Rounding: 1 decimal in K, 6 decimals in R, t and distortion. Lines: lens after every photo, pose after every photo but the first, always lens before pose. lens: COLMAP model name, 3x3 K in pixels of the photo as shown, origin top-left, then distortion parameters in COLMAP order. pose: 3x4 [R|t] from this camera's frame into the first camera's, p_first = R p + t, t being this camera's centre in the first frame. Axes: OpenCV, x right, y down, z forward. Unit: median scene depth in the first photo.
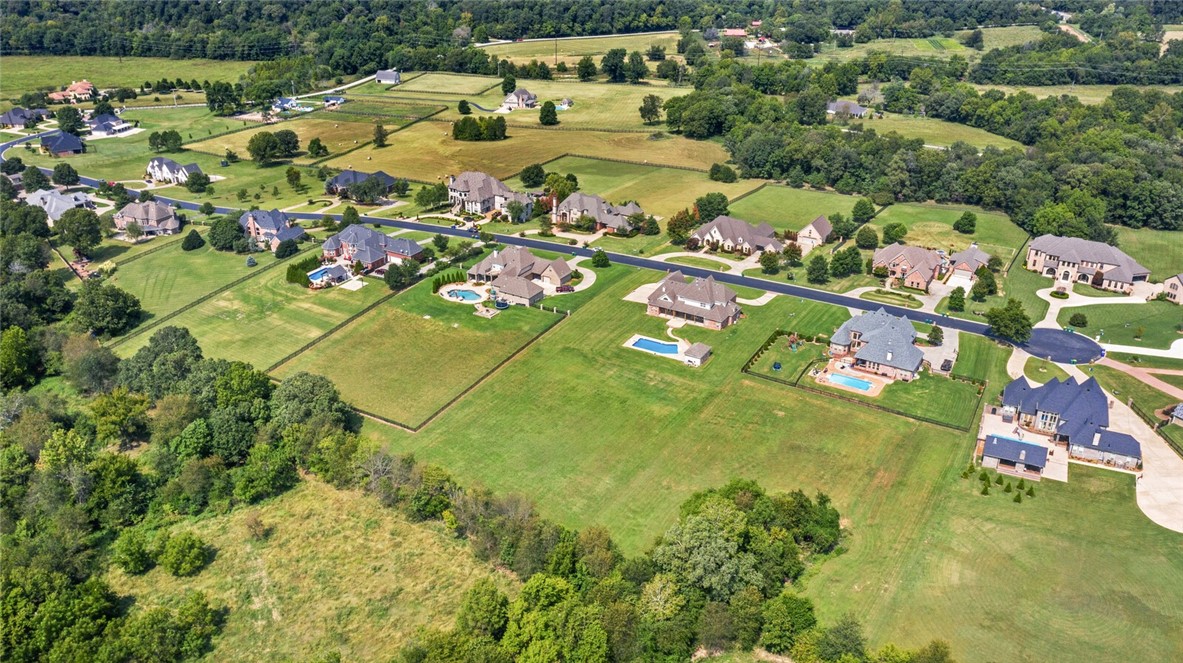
lens RADIAL K [[961.9, 0, 591.5], [0, 961.9, 331.5], [0, 0, 1]] dist [0.008726, 0.002049]
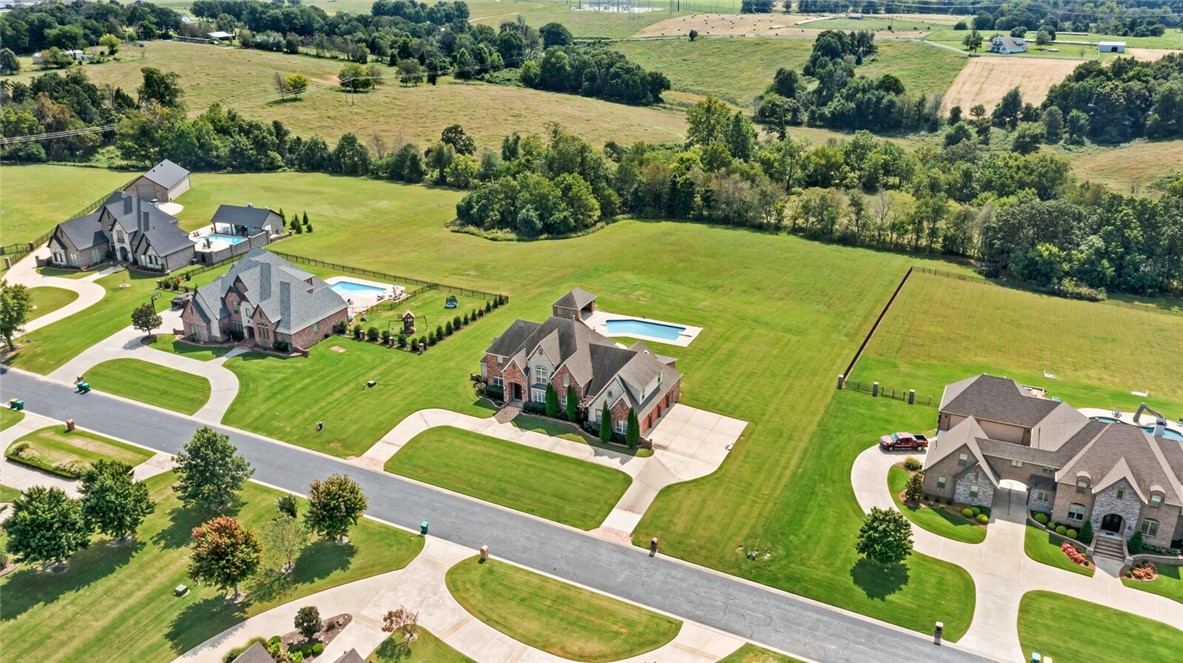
lens RADIAL K [[936.9, 0, 591.5], [0, 936.9, 331.5], [0, 0, 1]] dist [0.025327, 0.001043]
pose [[-0.995512, 0.034336, -0.088189, 0.139072], [-0.042322, 0.671967, 0.739370, -0.372528], [0.084647, 0.739784, -0.667498, 1.283624]]
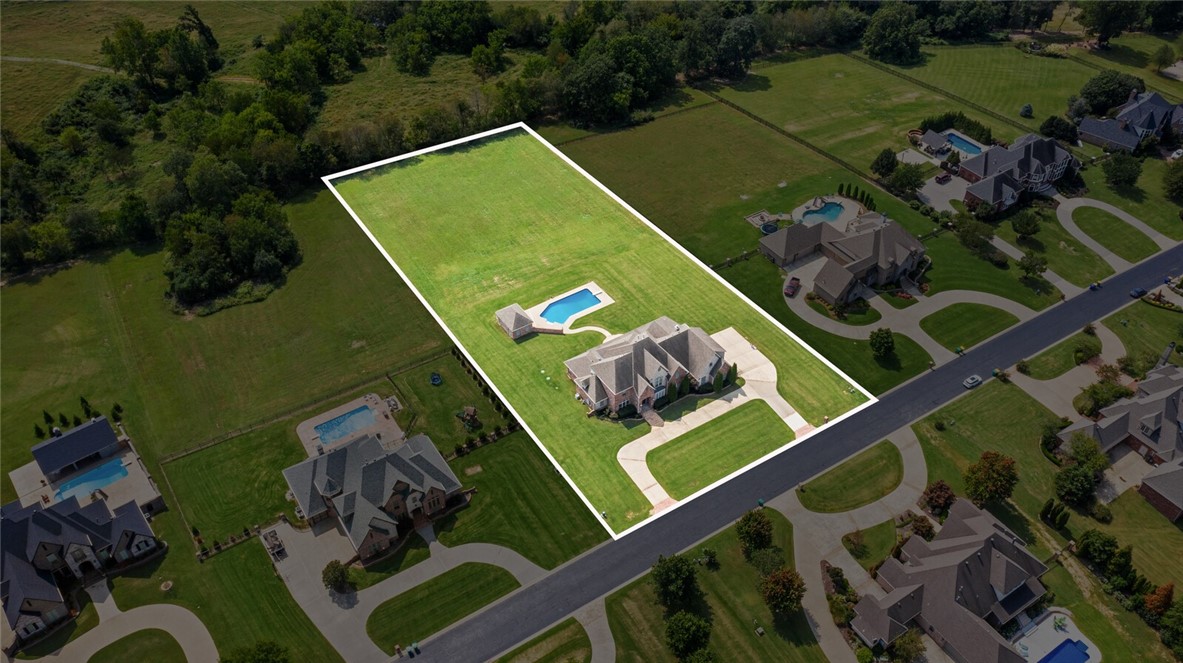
lens RADIAL K [[934.8, 0, 591.5], [0, 934.8, 331.5], [0, 0, 1]] dist [0.001564, 0.002511]
pose [[-0.443519, 0.601894, -0.664089, 0.524940], [-0.380579, 0.544359, 0.747551, -0.496262], [0.811449, 0.584292, -0.012365, 0.965642]]
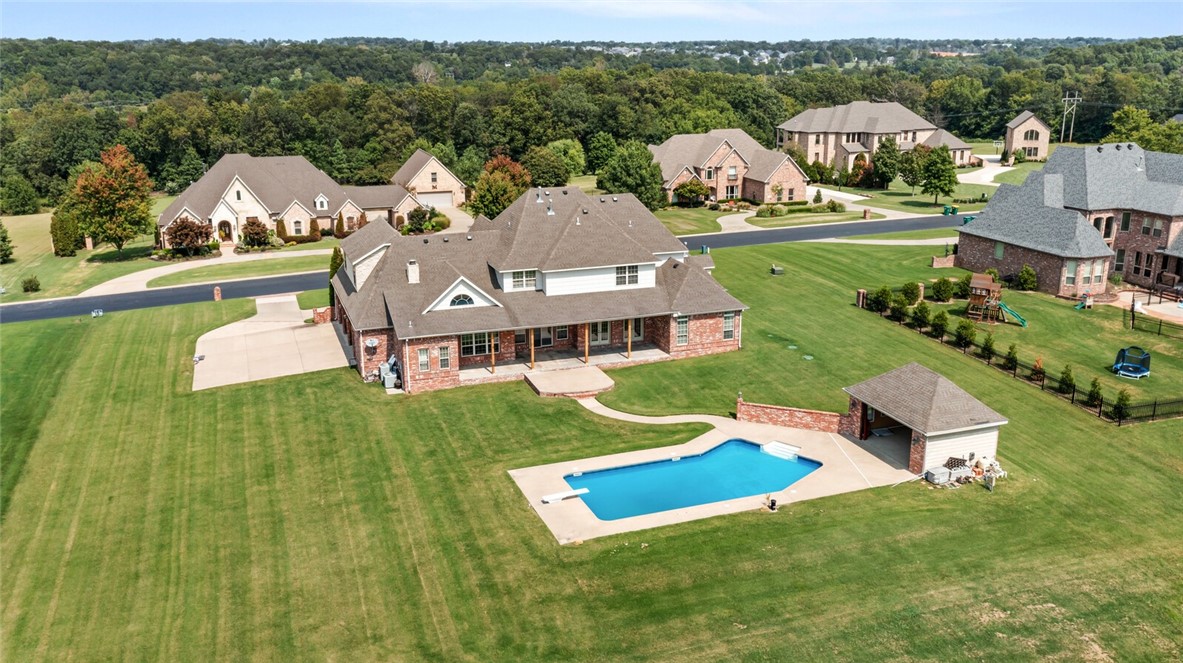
lens RADIAL K [[961.9, 0, 591.5], [0, 961.9, 331.5], [0, 0, 1]] dist [0.008726, 0.002049]
pose [[0.631876, -0.213391, 0.745115, -0.068533], [0.332180, 0.943145, -0.011593, -0.014590], [-0.700278, 0.254838, 0.666835, 0.828328]]
